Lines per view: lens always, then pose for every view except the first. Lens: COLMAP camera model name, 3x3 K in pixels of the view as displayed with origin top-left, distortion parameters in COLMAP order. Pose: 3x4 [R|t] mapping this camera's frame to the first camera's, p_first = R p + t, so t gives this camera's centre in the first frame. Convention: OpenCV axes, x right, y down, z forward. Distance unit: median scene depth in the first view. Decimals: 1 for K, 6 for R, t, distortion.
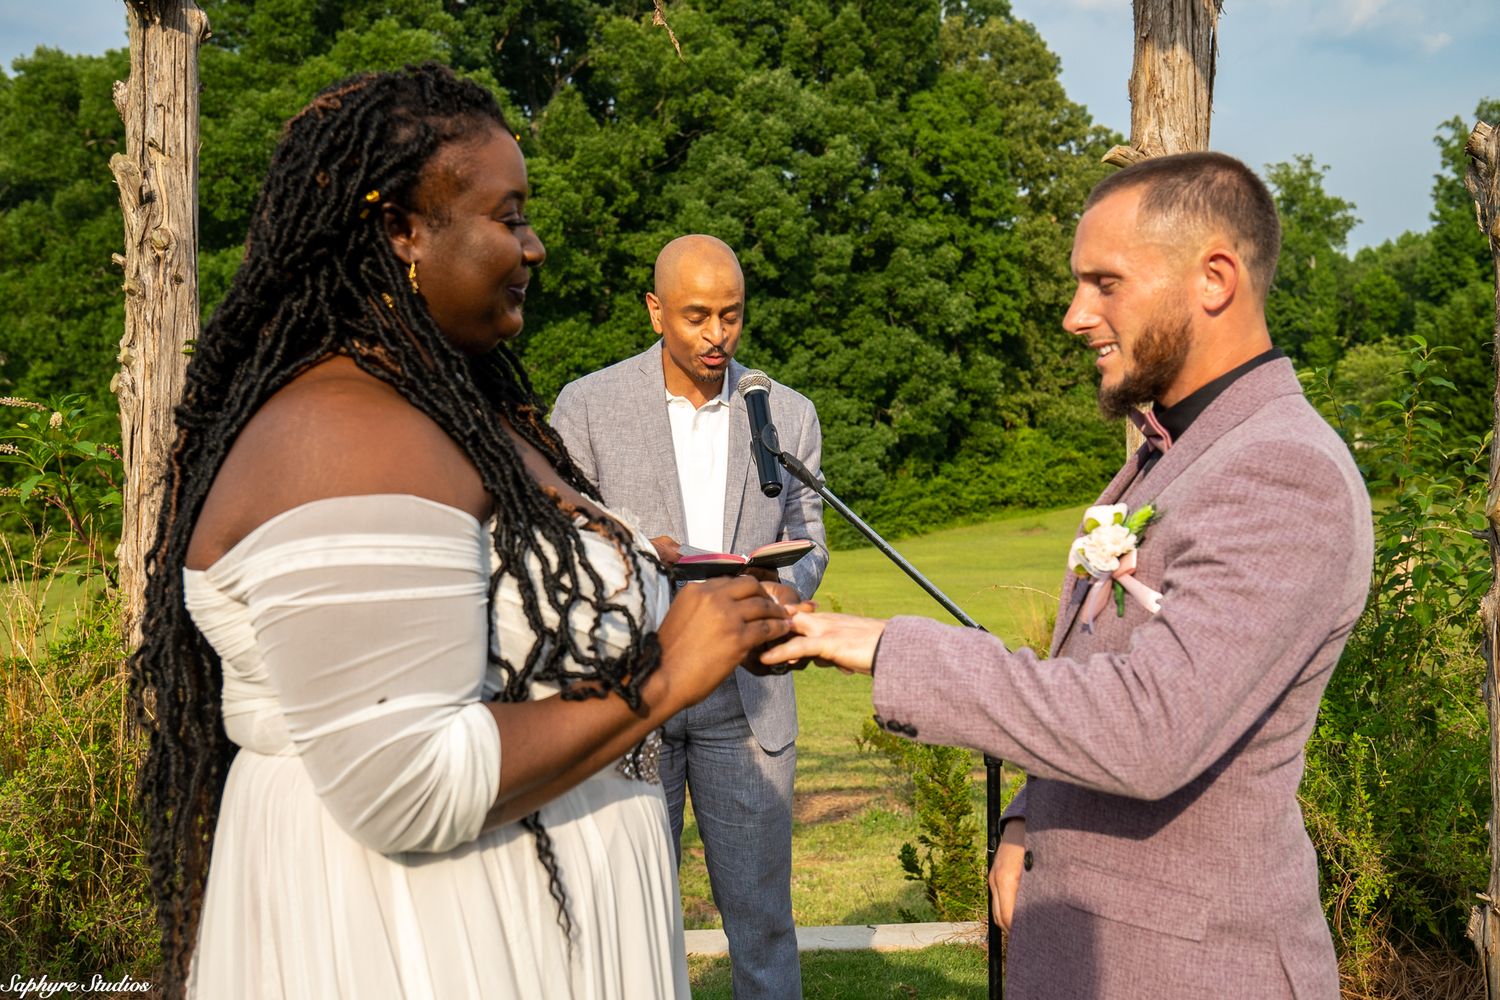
lens RADIAL K [[1796.3, 0, 738.4], [0, 1796.3, 497.1], [0, 0, 1]] dist [0.064645, 0.176740]
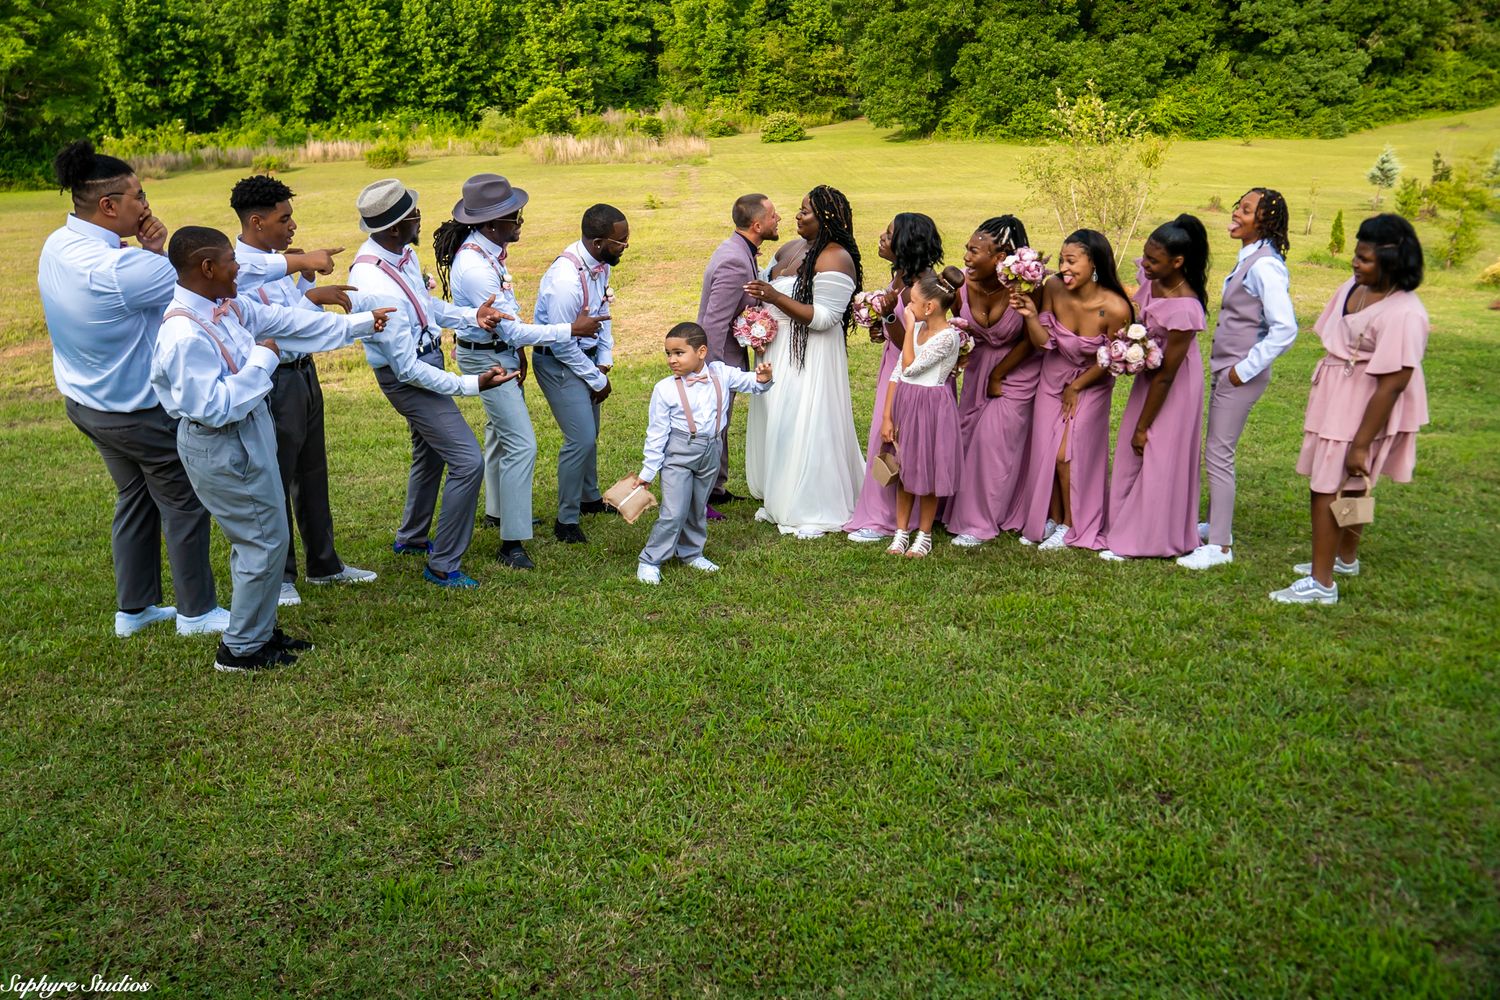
lens RADIAL K [[1242.7, 0, 714.7], [0, 1242.7, 506.7], [0, 0, 1]] dist [-0.110202, 0.137370]
pose [[0.971280, 0.089658, -0.220403, -0.185190], [-0.011438, 0.942814, 0.333122, -0.013523], [0.237666, -0.321033, 0.916762, -0.168751]]
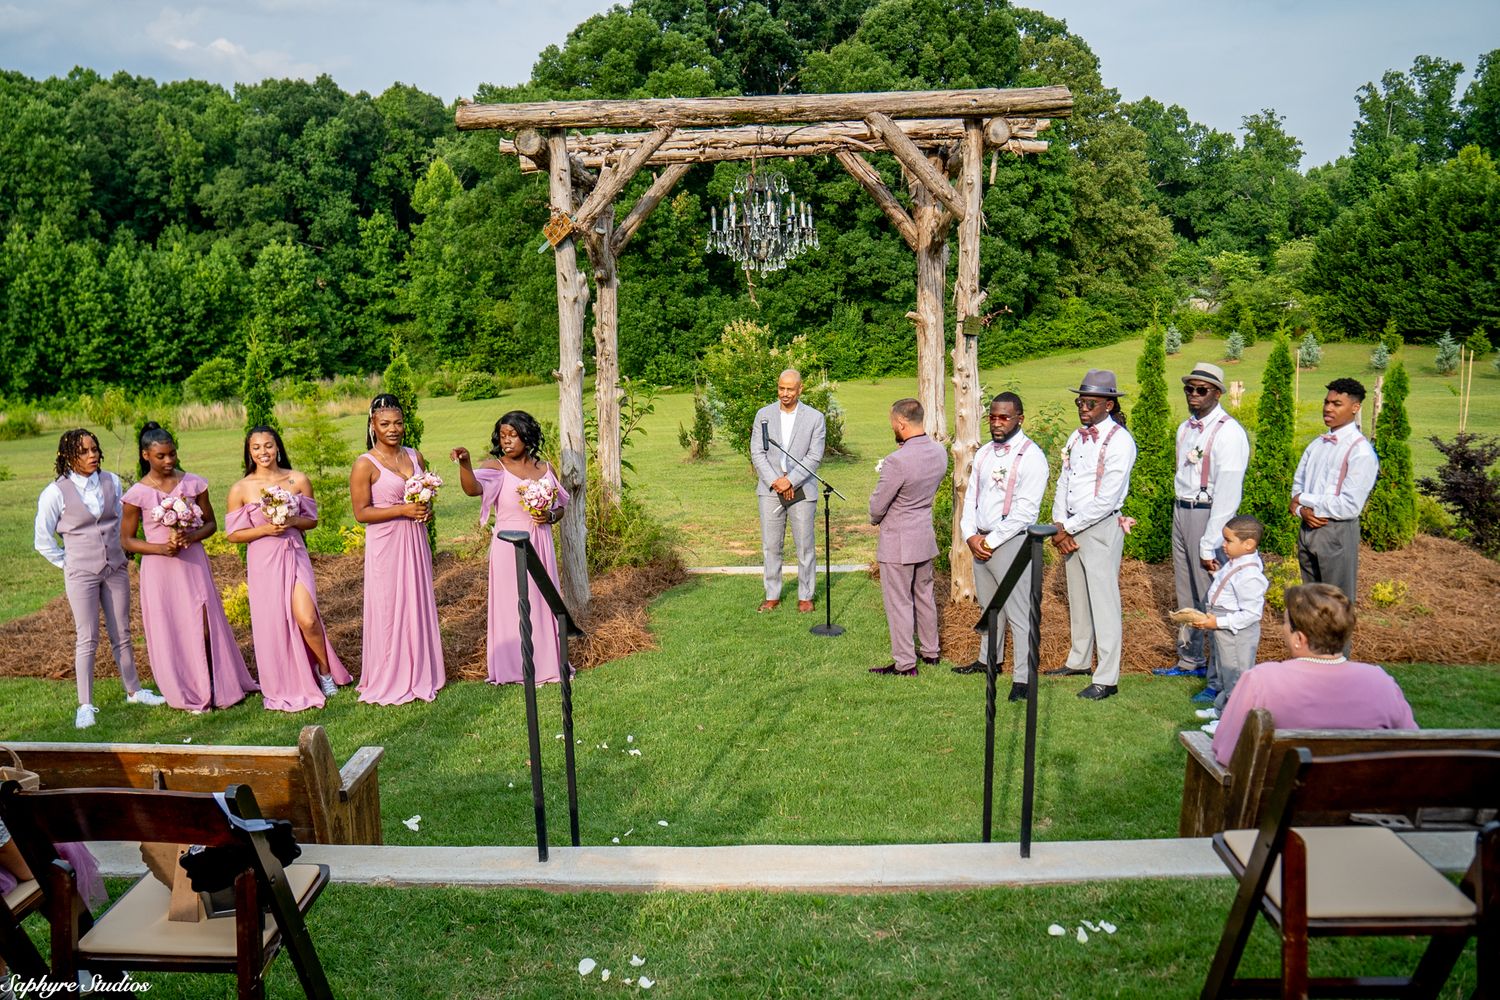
lens RADIAL K [[1139.1, 0, 720.3], [0, 1139.1, 488.7], [0, 0, 1]] dist [-0.127505, 0.101623]
pose [[0.986946, 0.002452, -0.161034, 0.011594], [0.019247, 0.990923, 0.133045, -0.009060], [0.159898, -0.134407, 0.977940, -0.054466]]
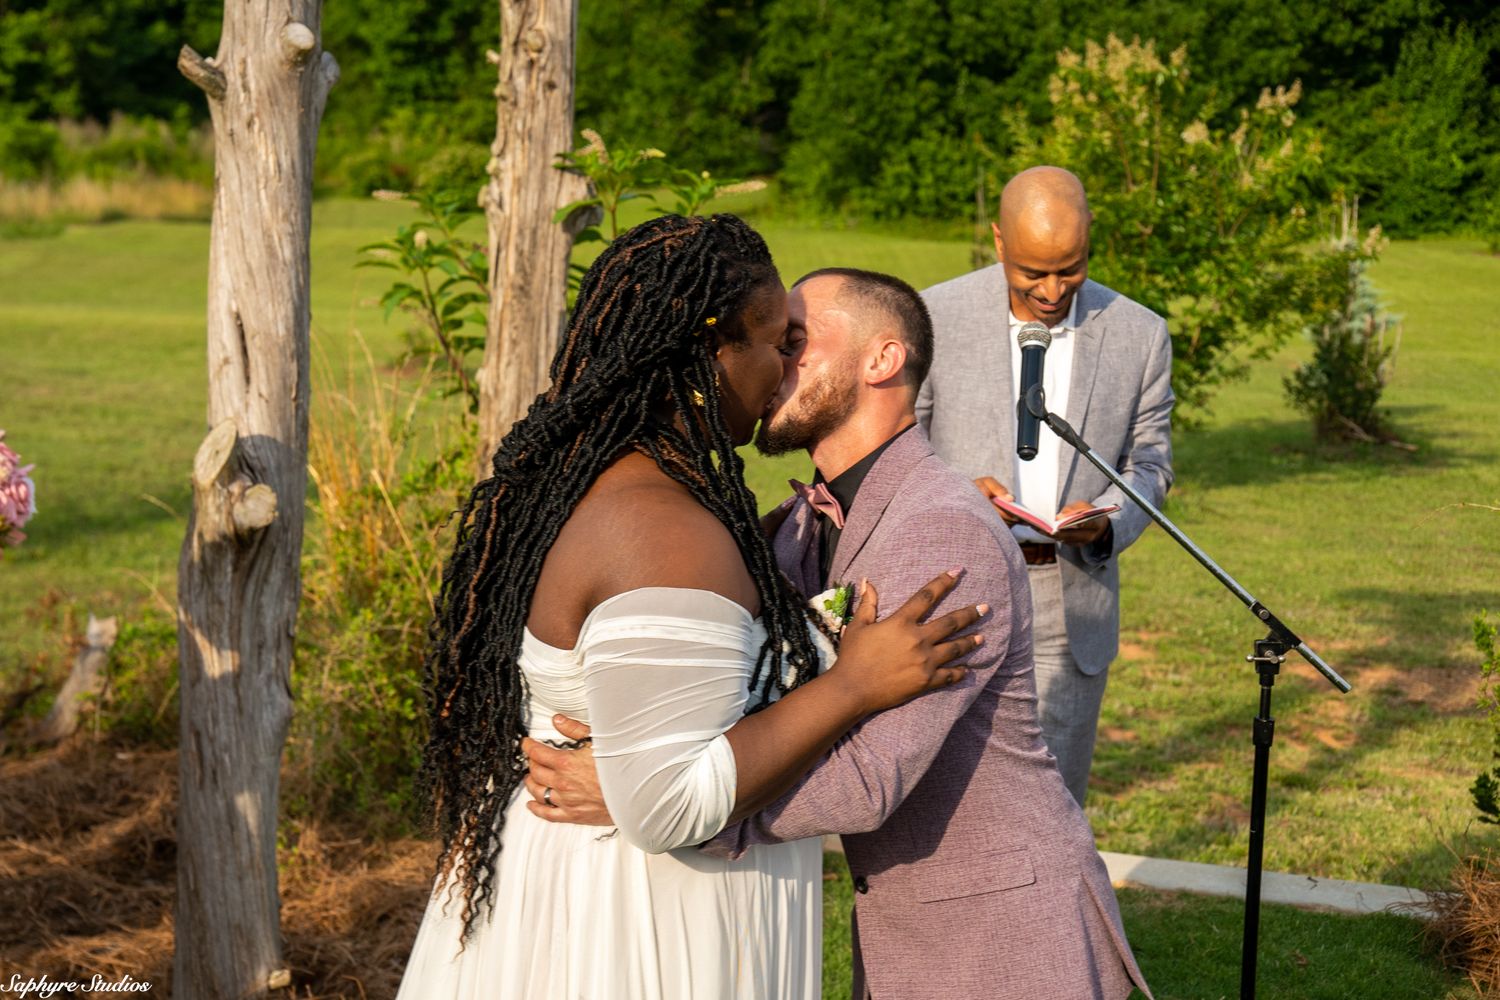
lens RADIAL K [[2743.9, 0, 720.1], [0, 2743.9, 472.5], [0, 0, 1]] dist [0.501903, 0.120695]
pose [[0.955462, 0.094586, -0.279545, 0.009992], [-0.057936, 0.988932, 0.136592, -0.006694], [0.289371, -0.114313, 0.950367, -0.018096]]
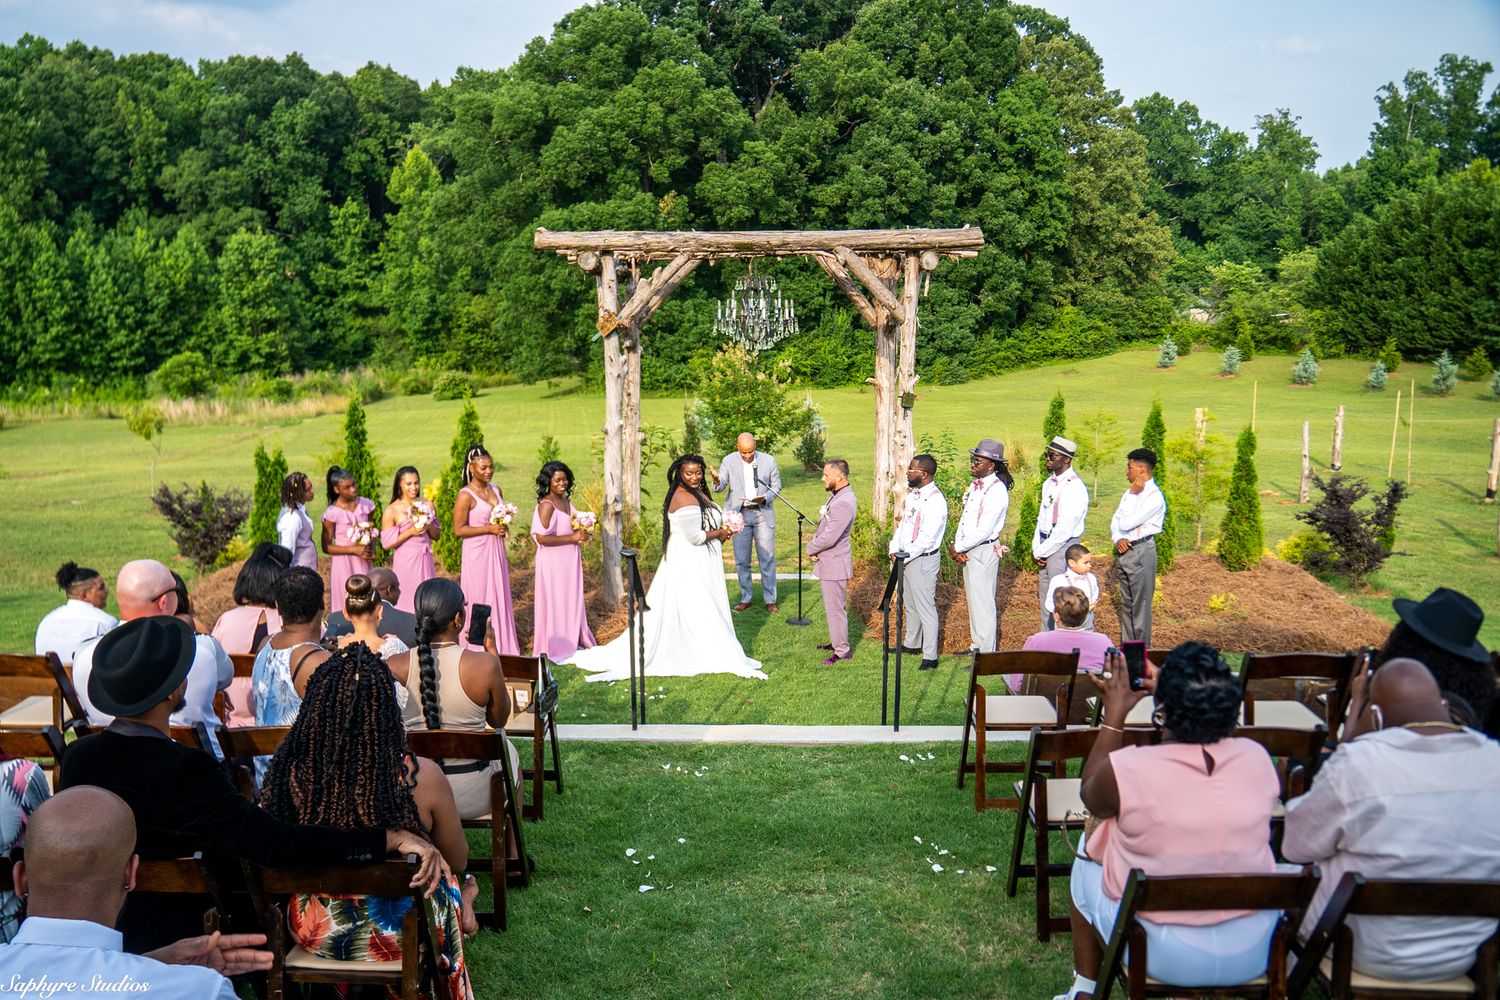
lens RADIAL K [[1210.3, 0, 716.3], [0, 1210.3, 497.1], [0, 0, 1]] dist [-0.110925, 0.125399]
pose [[0.988788, 0.021463, -0.147775, 0.015676], [-0.001167, 0.990697, 0.136079, -0.016721], [0.149321, -0.134381, 0.979615, -0.093564]]
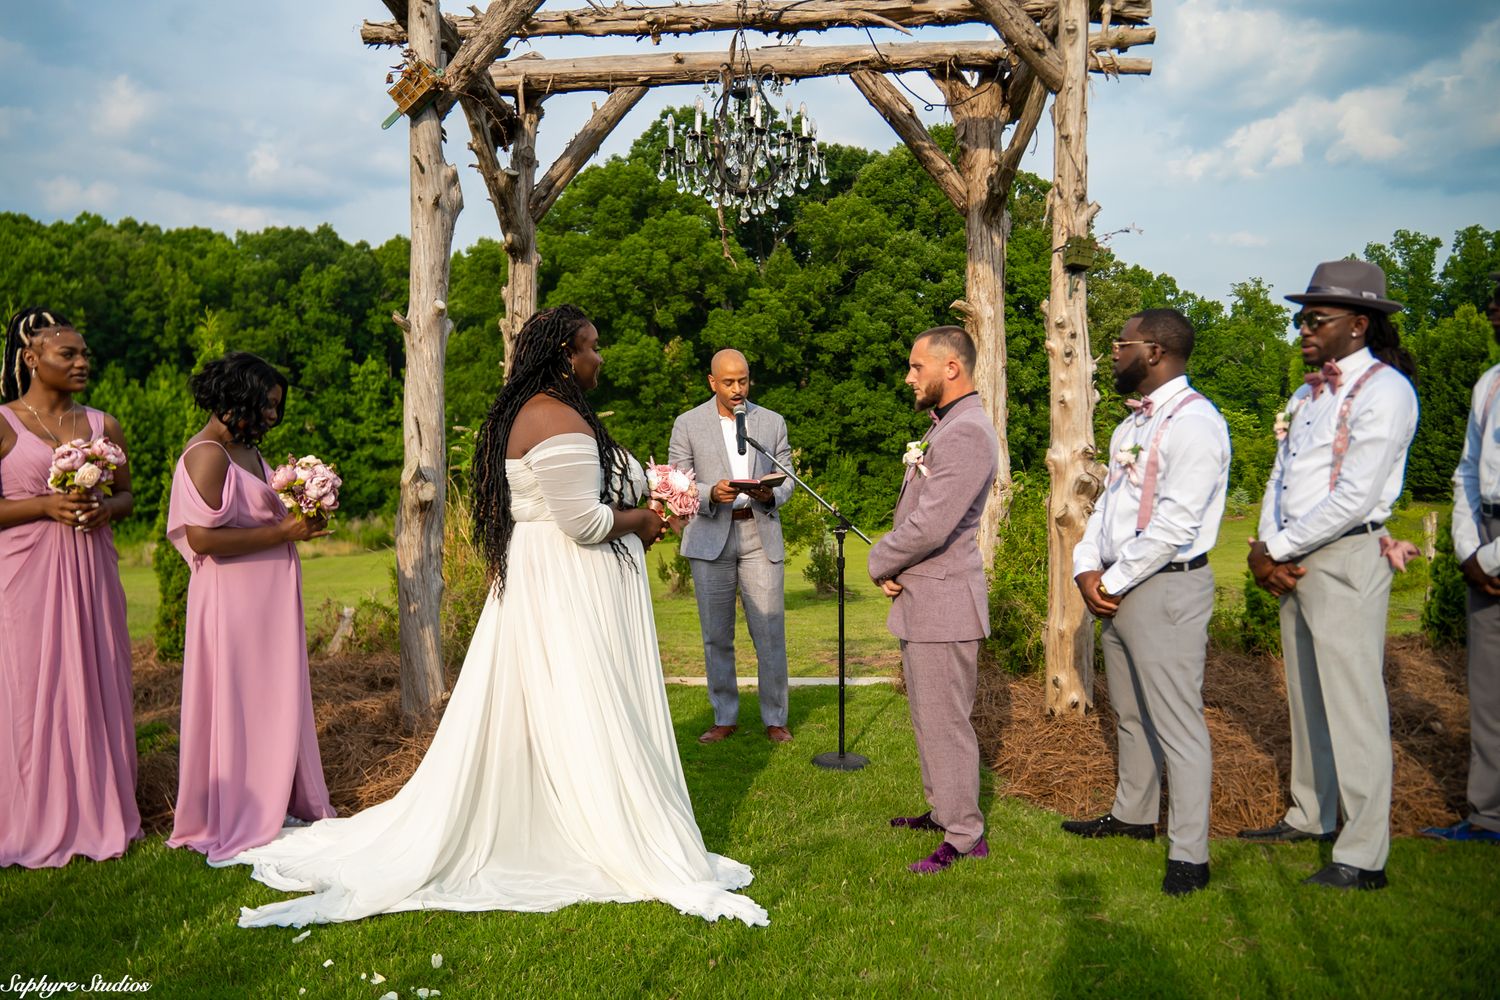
lens RADIAL K [[1139.4, 0, 718.9], [0, 1139.4, 496.2], [0, 0, 1]] dist [-0.132181, 0.106774]
pose [[0.987850, -0.000610, -0.155411, 0.008045], [0.000249, 0.999997, -0.002343, 0.002101], [0.155412, 0.002275, 0.987847, -0.019515]]
